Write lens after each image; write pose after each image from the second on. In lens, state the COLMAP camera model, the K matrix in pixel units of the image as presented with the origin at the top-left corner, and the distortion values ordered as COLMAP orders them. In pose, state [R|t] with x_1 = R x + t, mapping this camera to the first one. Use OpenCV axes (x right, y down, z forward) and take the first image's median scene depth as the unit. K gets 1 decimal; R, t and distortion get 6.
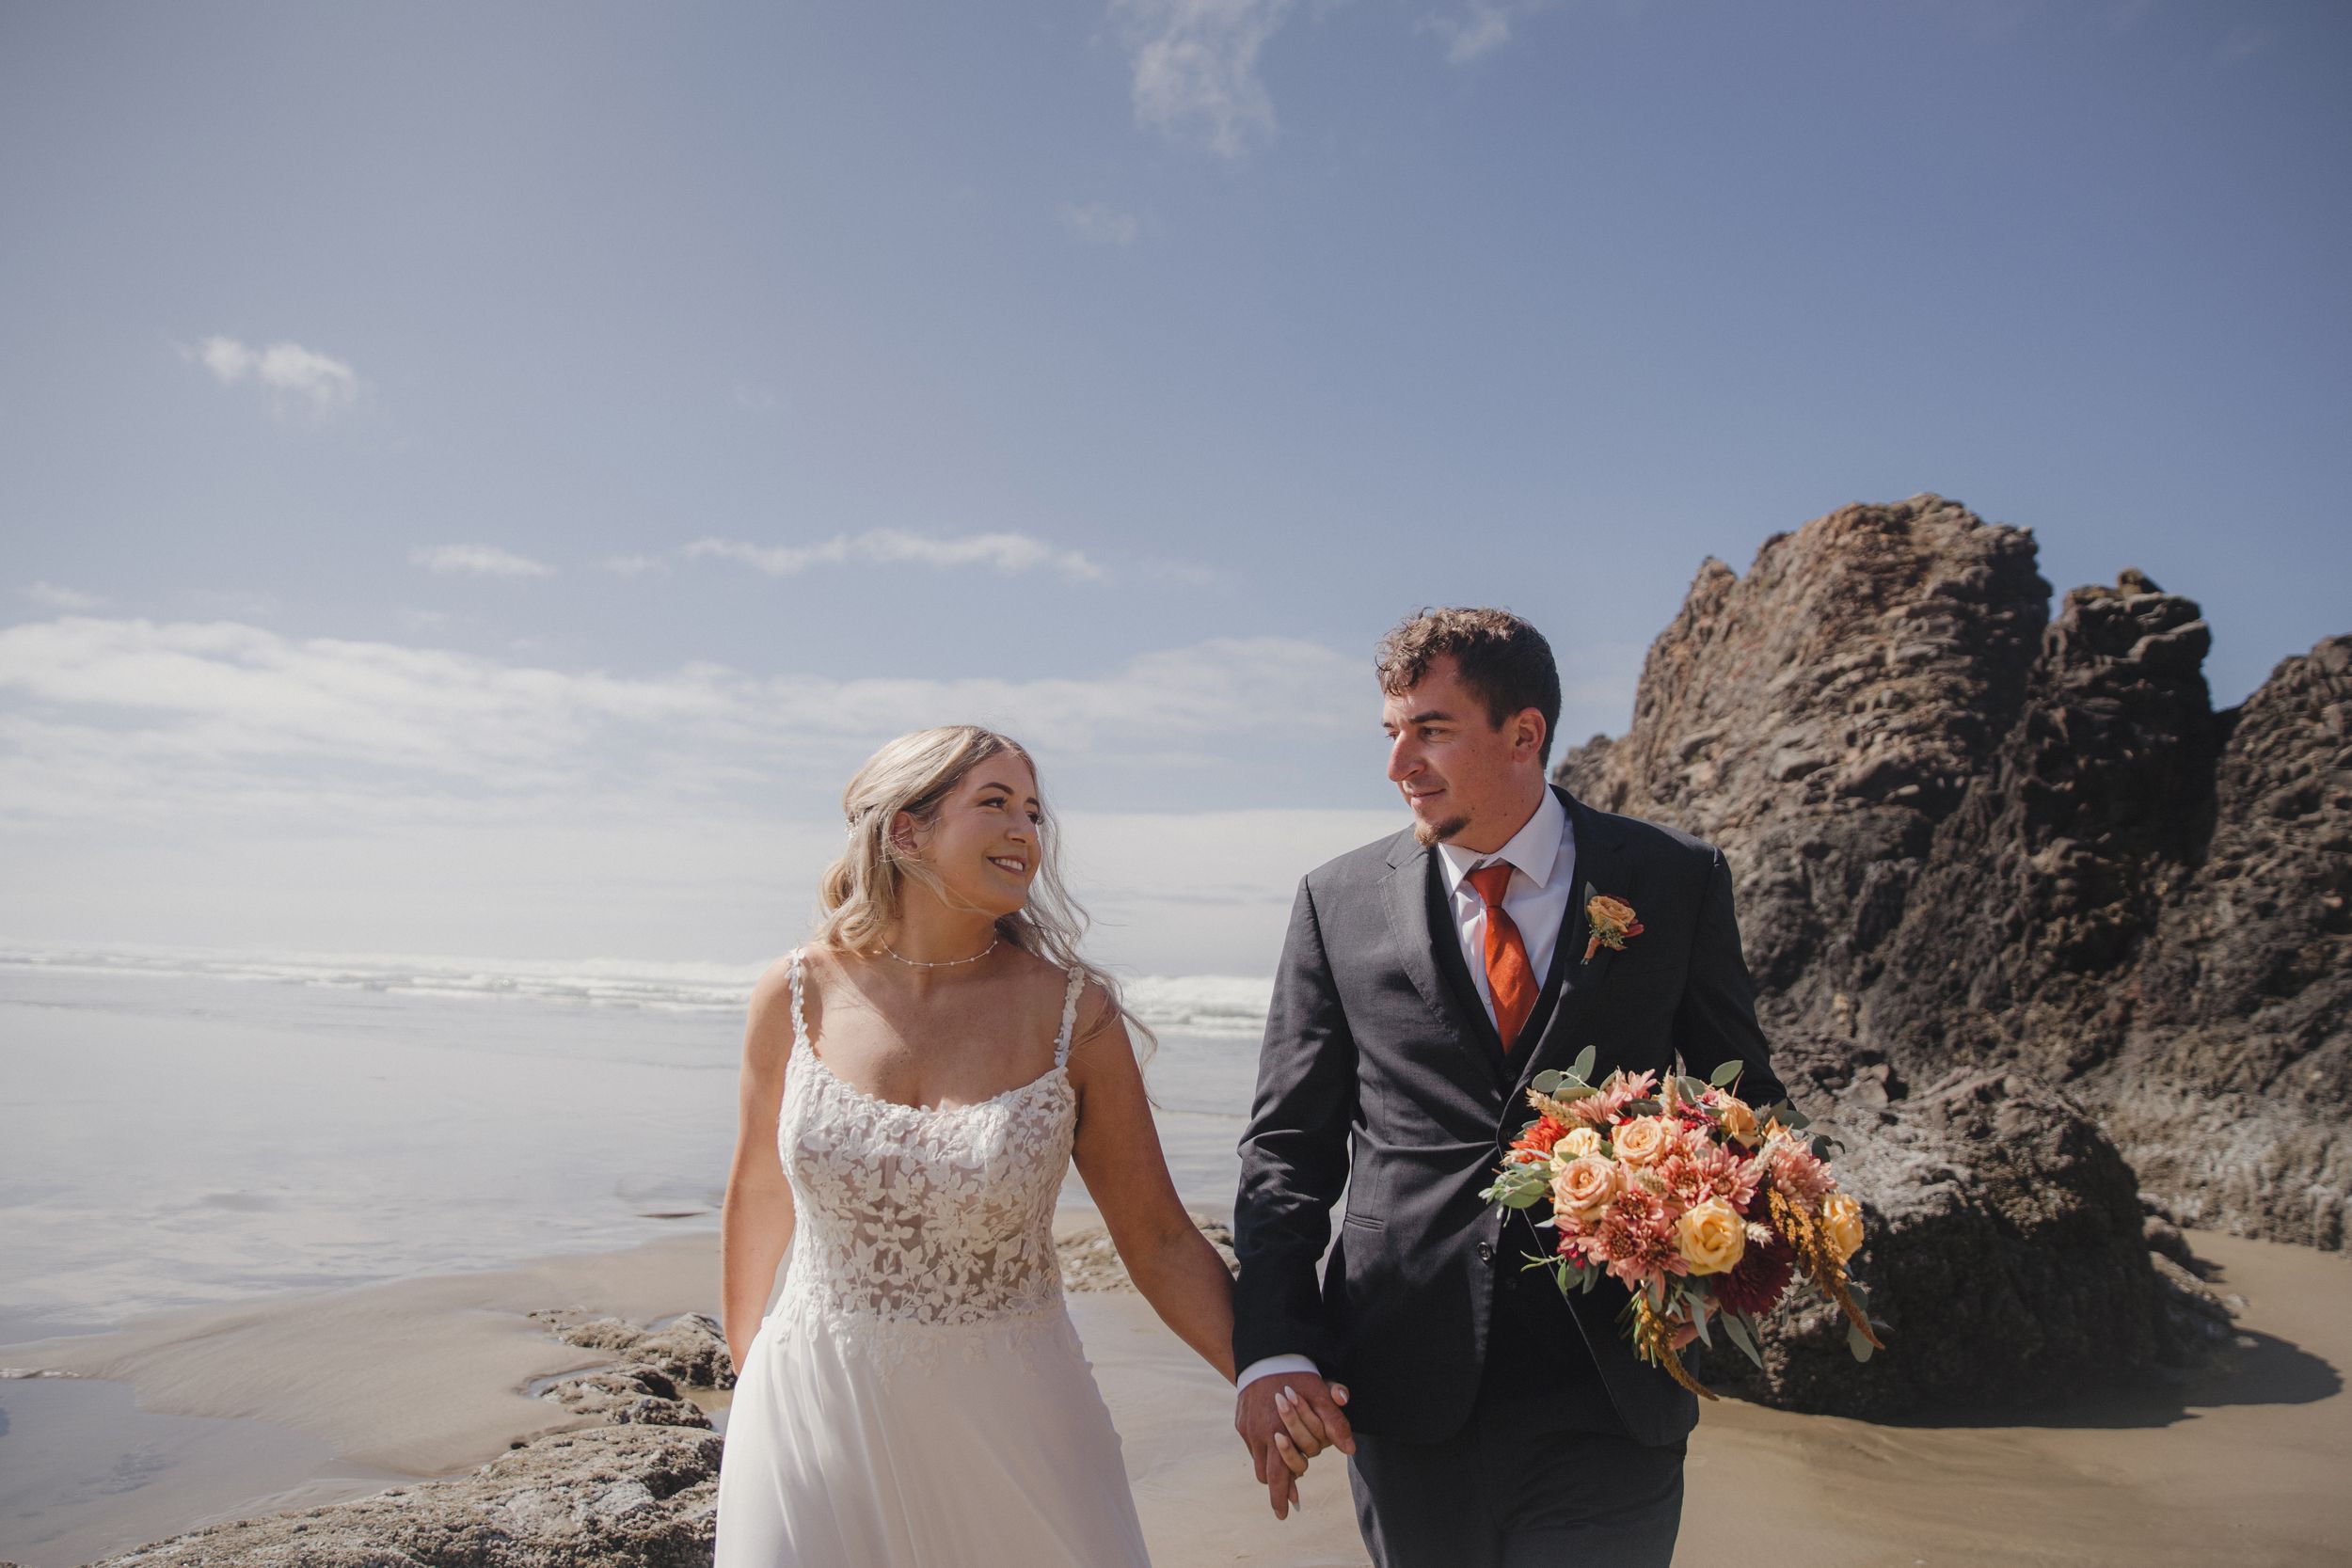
lens RADIAL K [[1737.6, 0, 1125.1], [0, 1737.6, 785.6], [0, 0, 1]] dist [-0.096626, 0.073271]
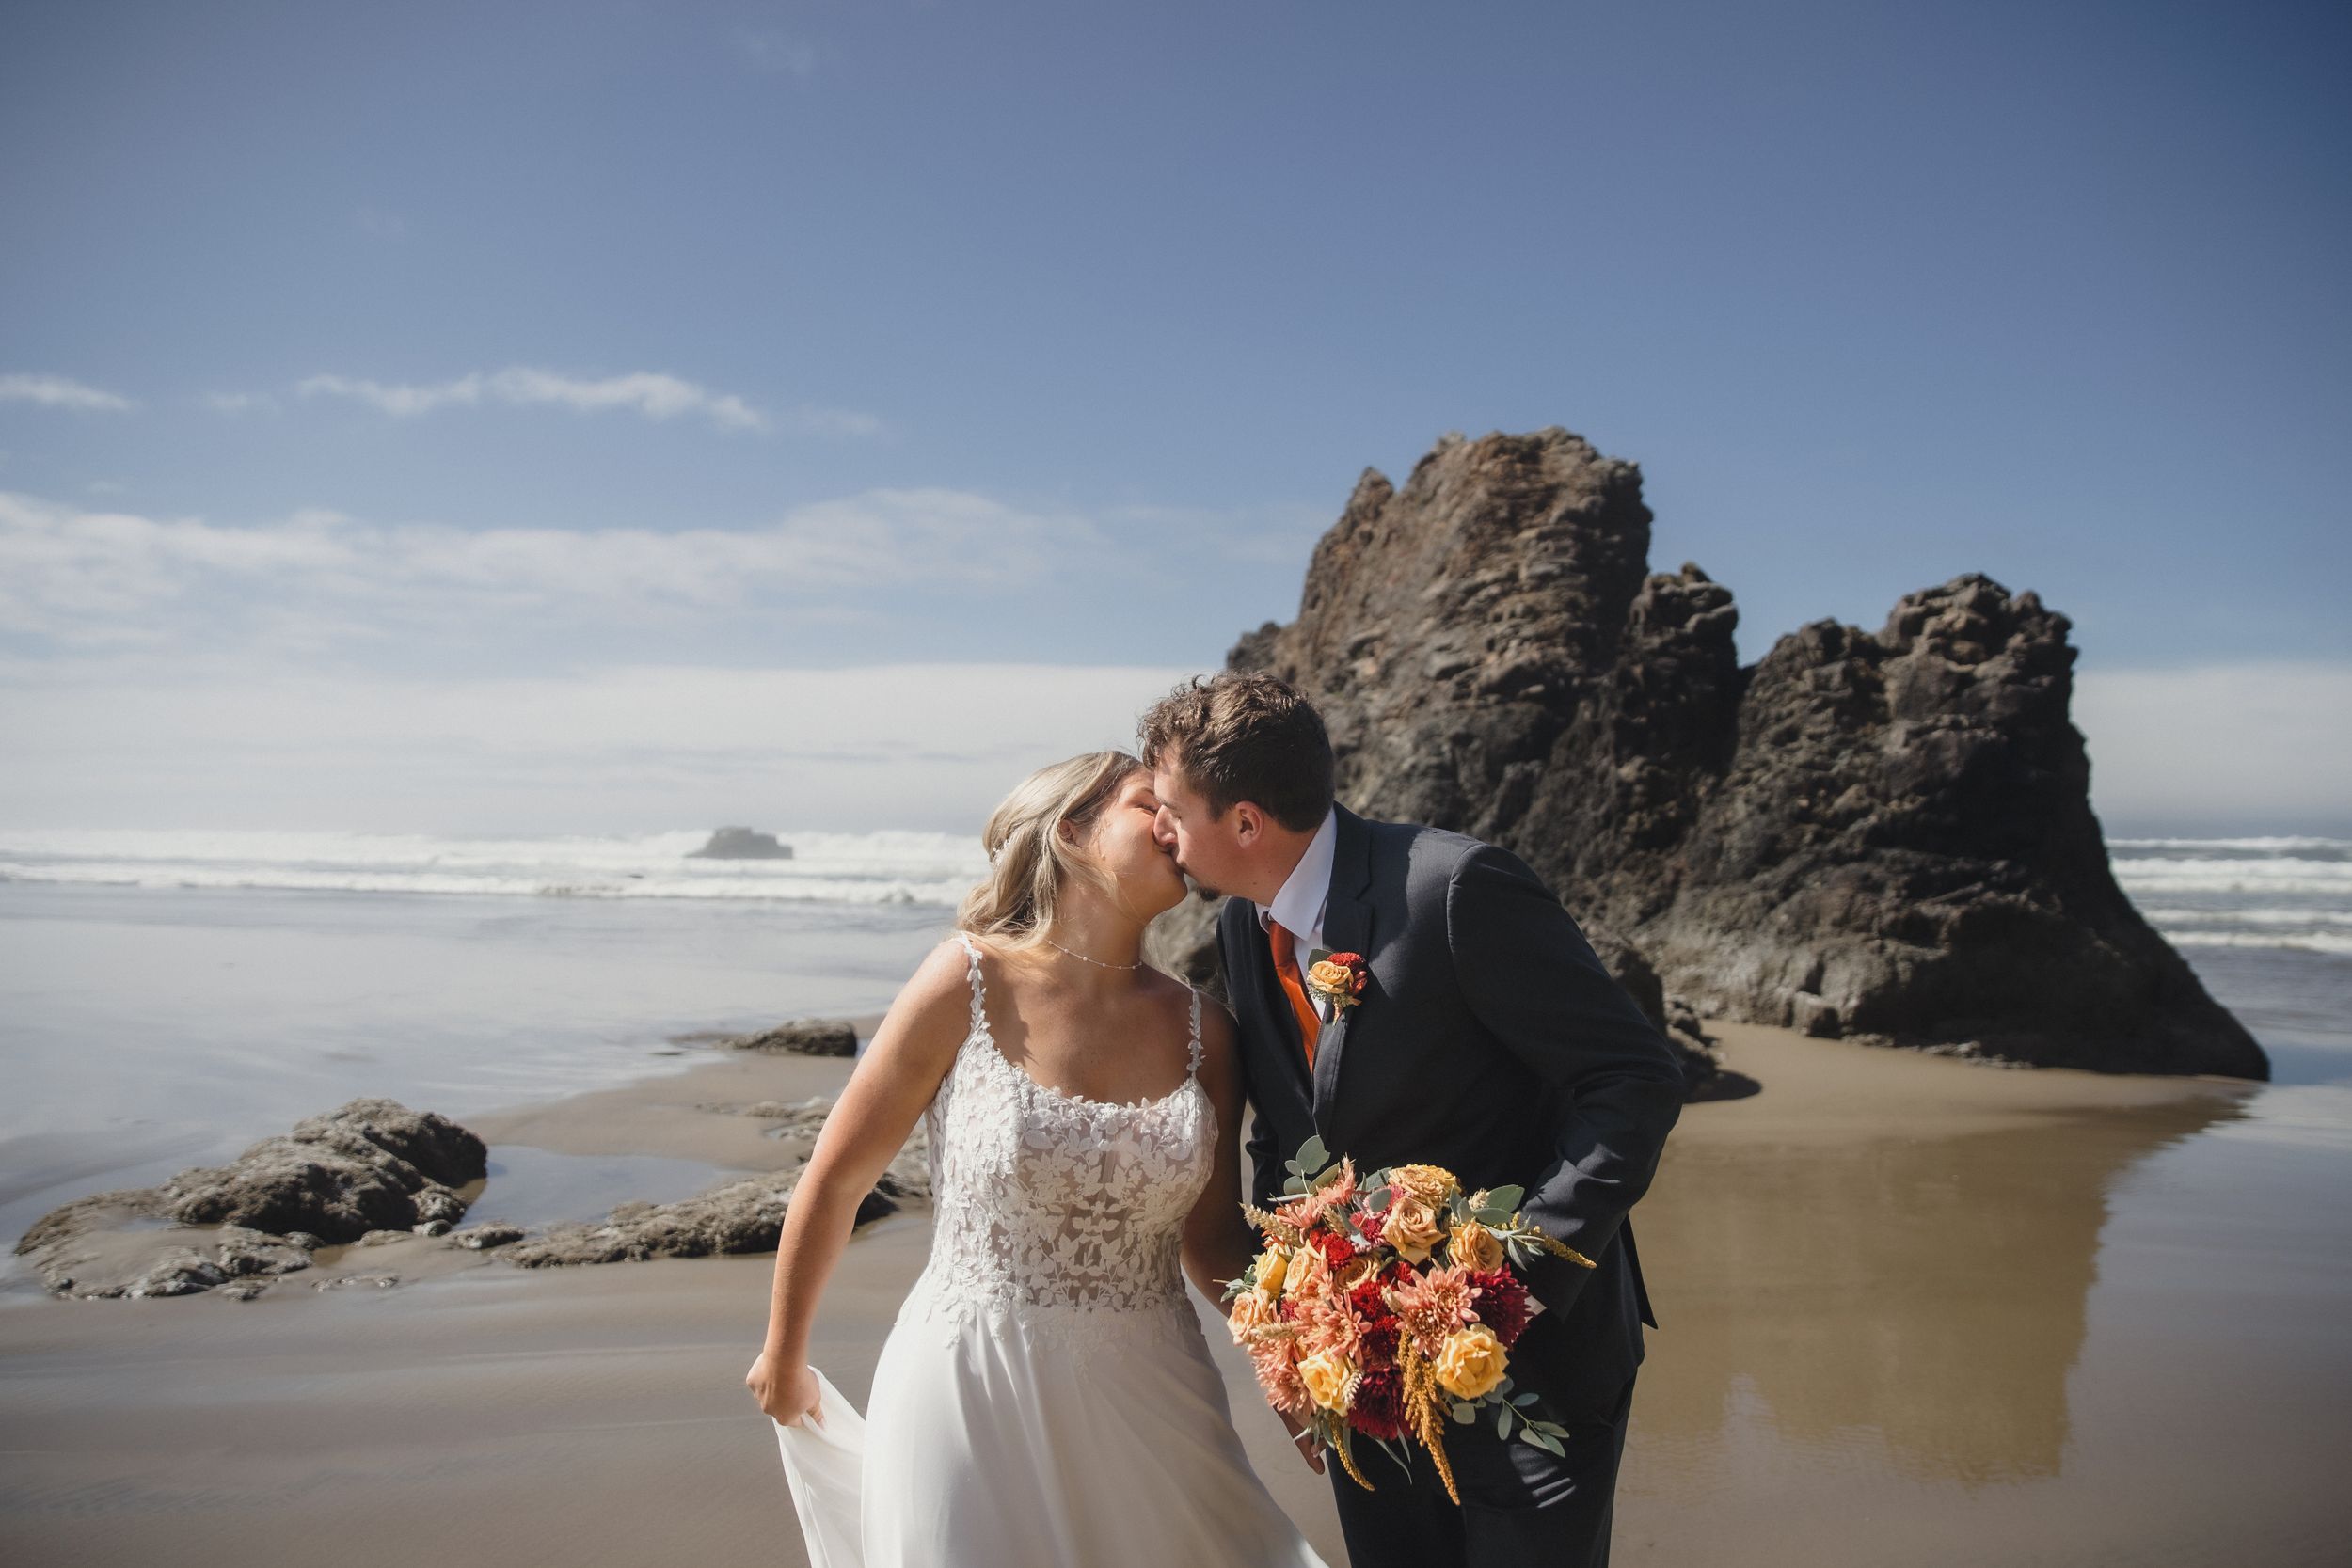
lens RADIAL K [[1737.6, 0, 1072.4], [0, 1737.6, 741.4], [0, 0, 1]] dist [-0.096626, 0.073271]
pose [[0.985831, -0.007989, 0.167552, -0.146909], [-0.001351, 0.998455, 0.055557, -0.056238], [-0.167737, -0.054996, 0.984297, -0.315692]]
